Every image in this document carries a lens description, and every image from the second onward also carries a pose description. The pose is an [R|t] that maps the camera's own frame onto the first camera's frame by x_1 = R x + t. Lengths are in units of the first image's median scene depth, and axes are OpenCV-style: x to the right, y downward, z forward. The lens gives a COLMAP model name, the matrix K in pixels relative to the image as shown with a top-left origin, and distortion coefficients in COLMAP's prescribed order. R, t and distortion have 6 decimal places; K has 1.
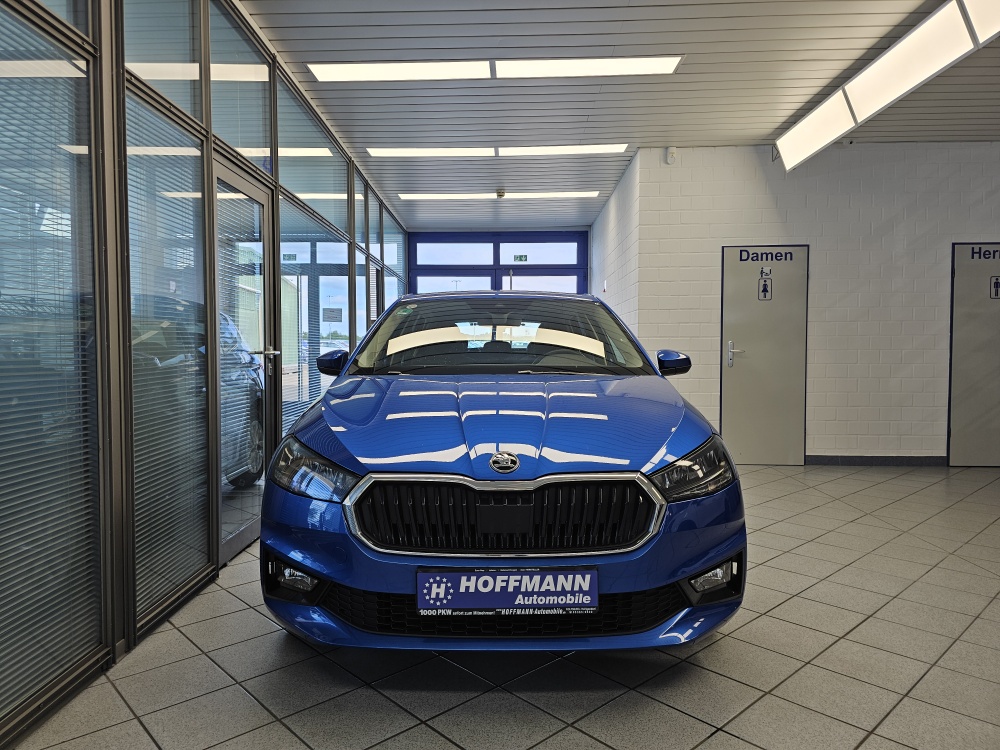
lens RADIAL K [[679.2, 0, 490.6], [0, 679.2, 382.1], [0, 0, 1]] dist [0.056294, -0.055372]
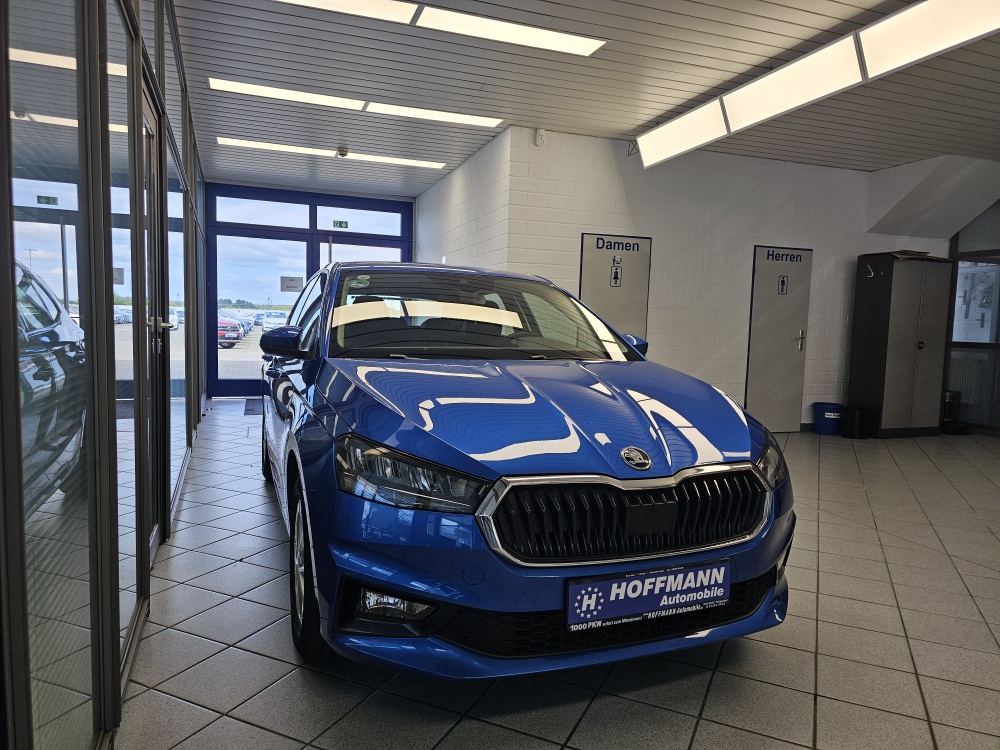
lens RADIAL K [[679.2, 0, 510.6], [0, 679.2, 391.5], [0, 0, 1]] dist [0.056294, -0.055372]
pose [[0.922353, -0.010002, 0.386218, -0.261416], [-0.010113, 0.998697, 0.050016, -0.010161], [-0.386215, -0.050039, 0.921051, 0.106705]]
